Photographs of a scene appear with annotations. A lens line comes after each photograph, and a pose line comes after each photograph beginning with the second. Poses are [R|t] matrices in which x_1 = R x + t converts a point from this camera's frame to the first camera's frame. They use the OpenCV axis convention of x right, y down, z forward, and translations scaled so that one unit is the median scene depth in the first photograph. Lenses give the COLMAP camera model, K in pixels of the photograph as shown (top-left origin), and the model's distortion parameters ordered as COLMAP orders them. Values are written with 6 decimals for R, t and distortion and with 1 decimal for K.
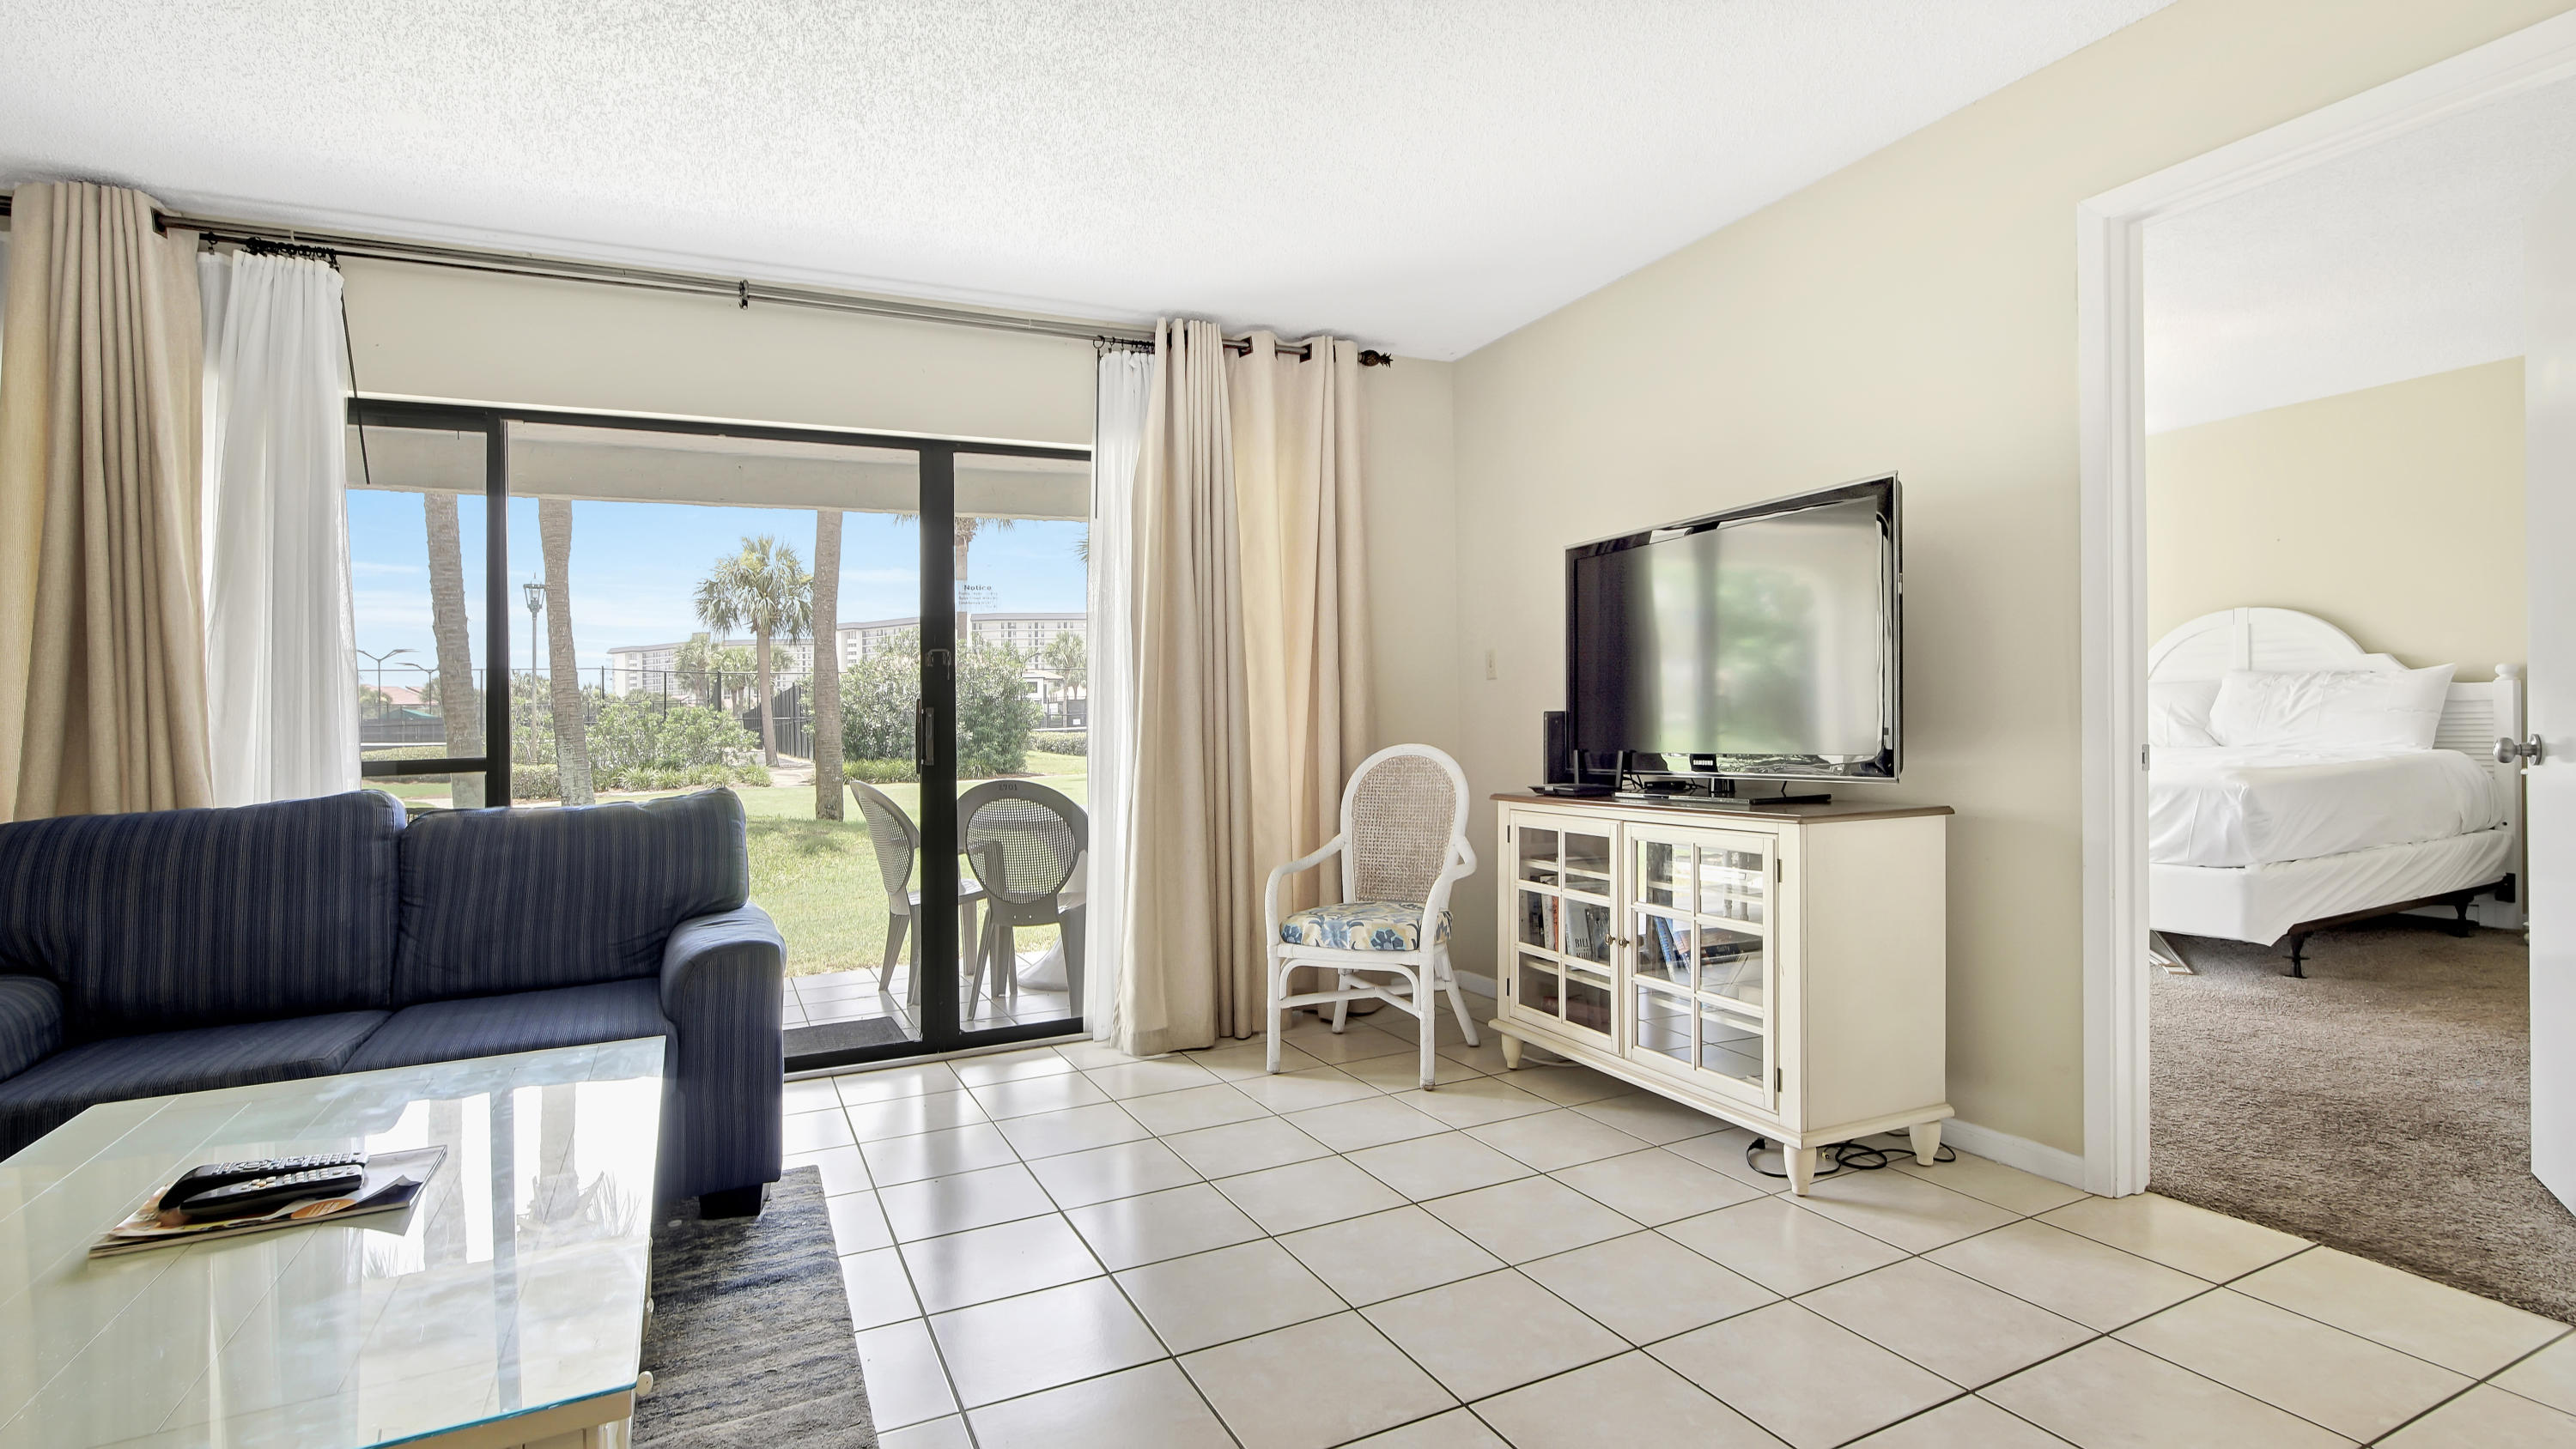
lens RADIAL K [[1197.7, 0, 1349.8], [0, 1197.7, 719.7], [0, 0, 1]] dist [0.001155, 0.000239]
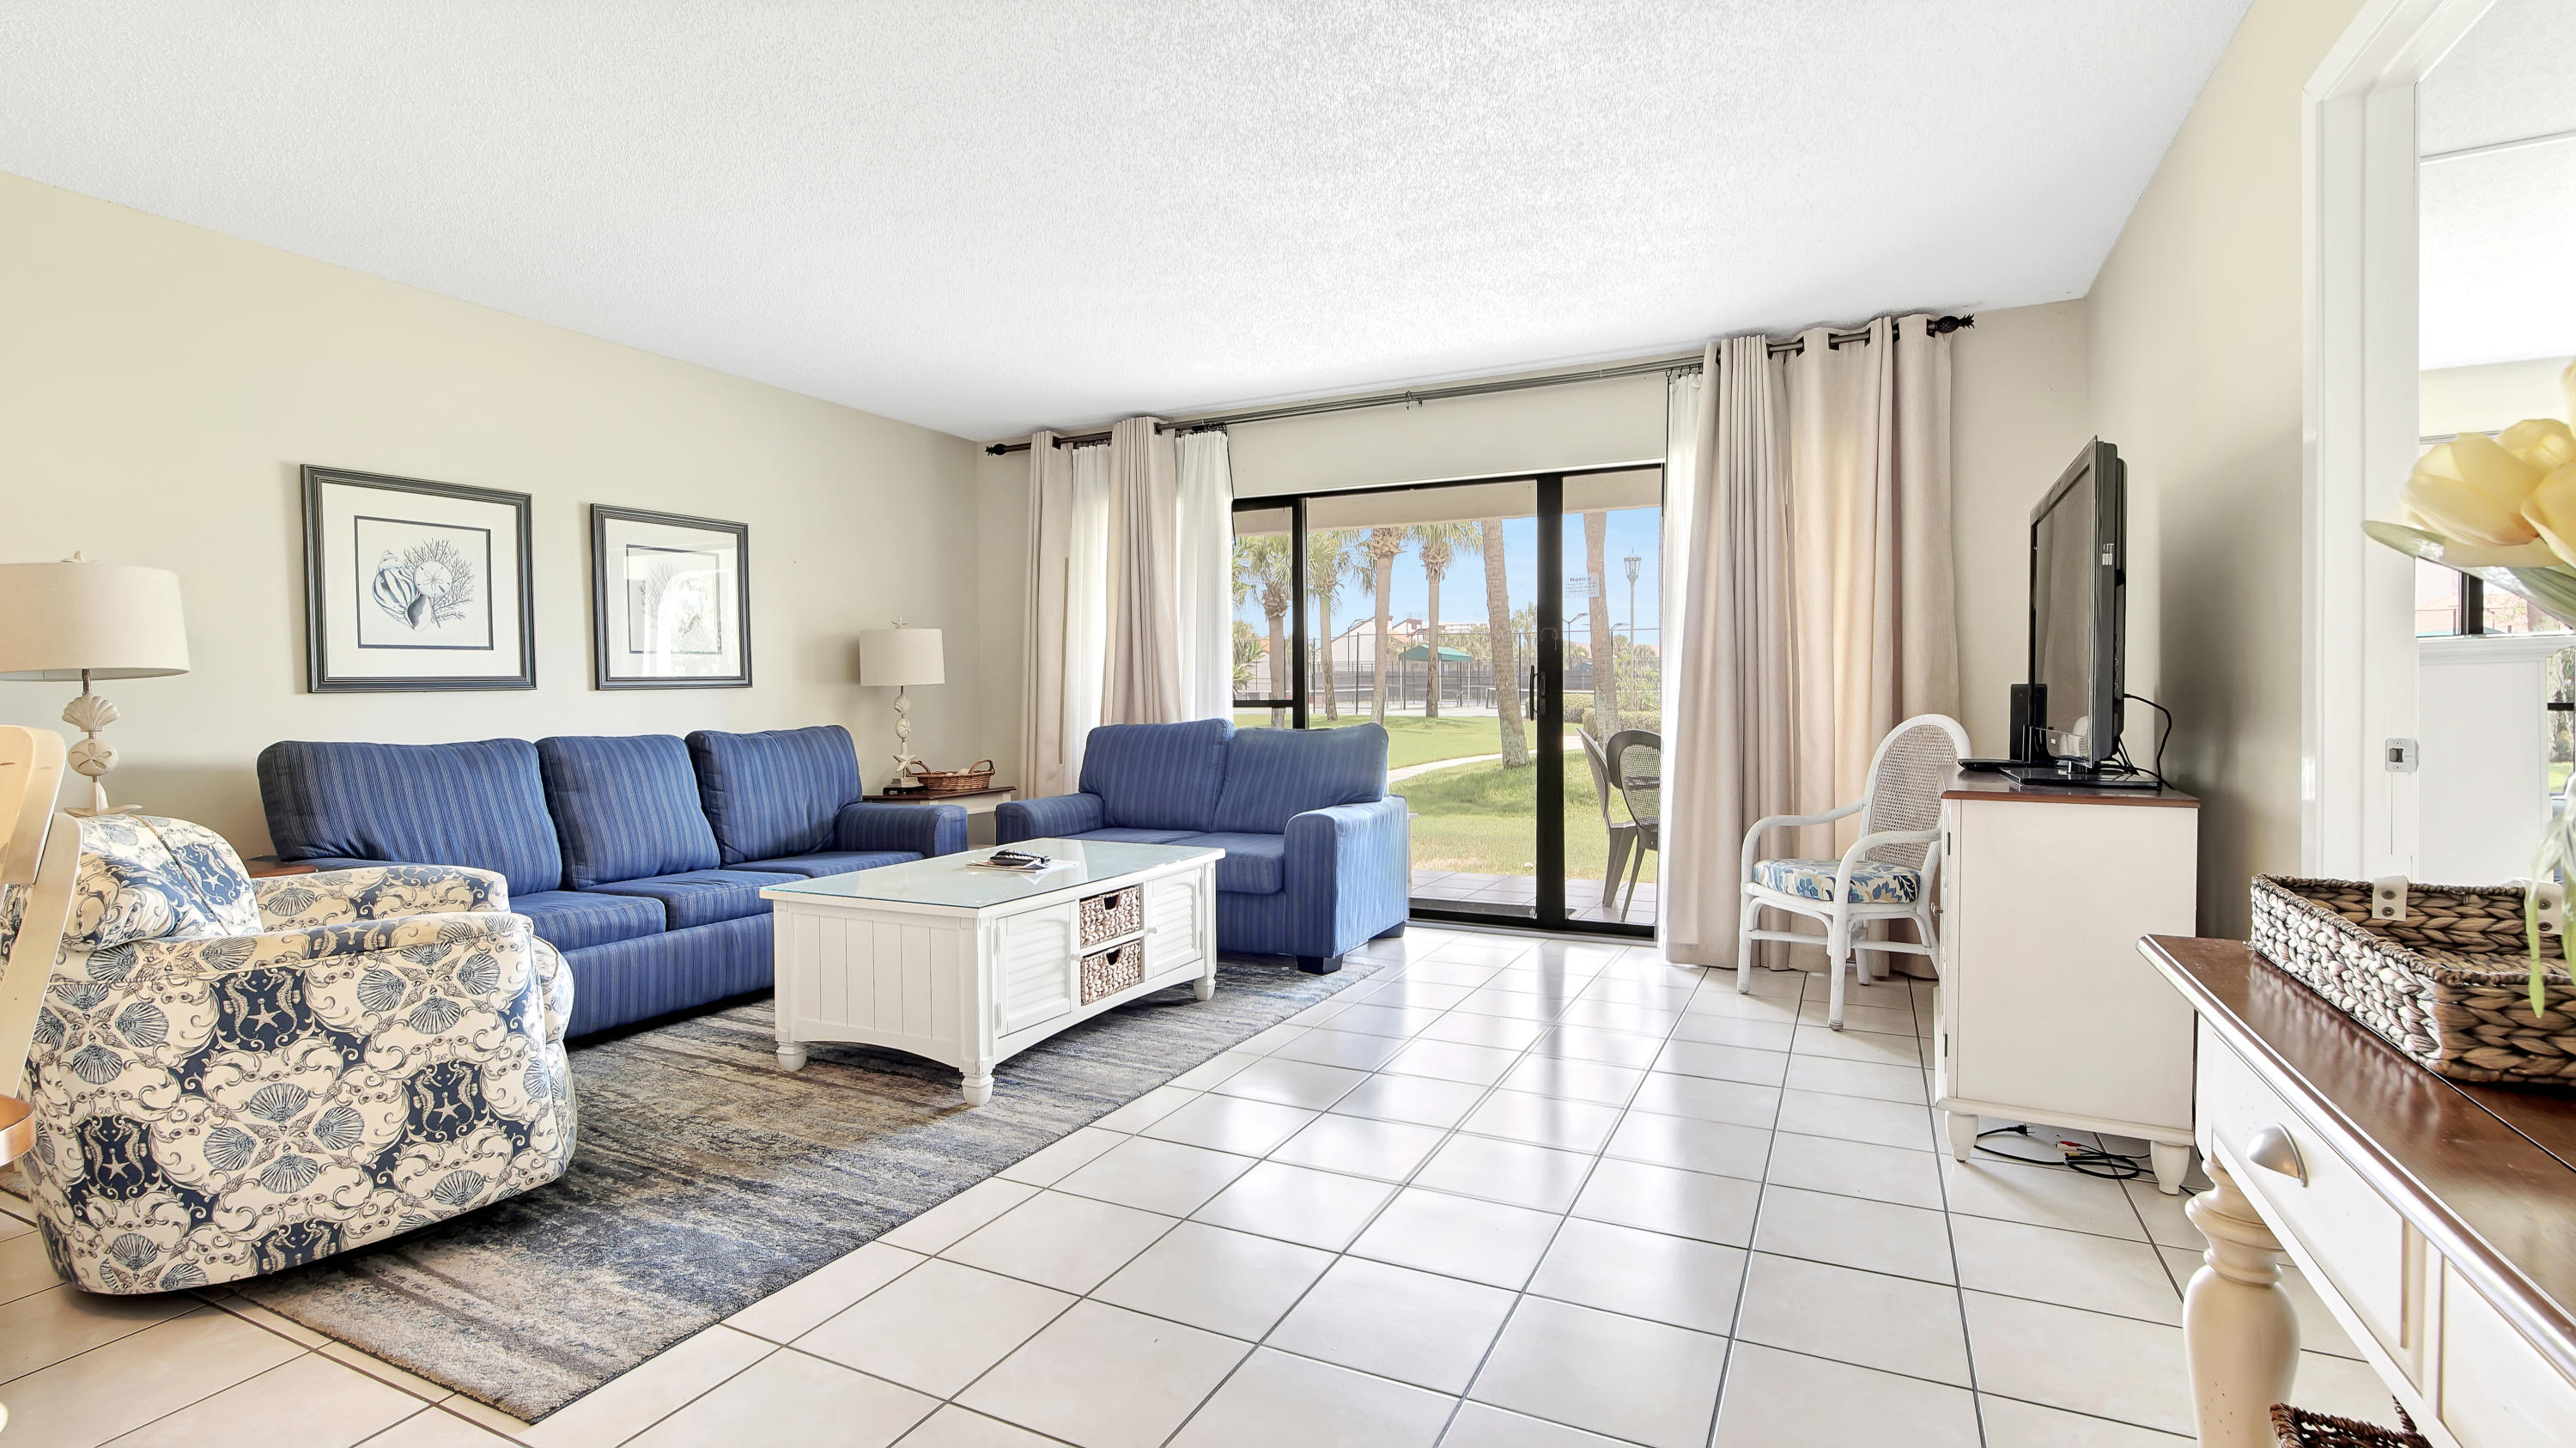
lens RADIAL K [[1207.3, 0, 1288.0], [0, 1207.3, 724.0], [0, 0, 1]] dist [-0.000308, 0.000019]
pose [[0.620626, 0.042568, -0.782950, 0.510790], [-0.008224, 0.998824, 0.047786, -0.015631], [0.784064, -0.023218, 0.620246, -0.060028]]
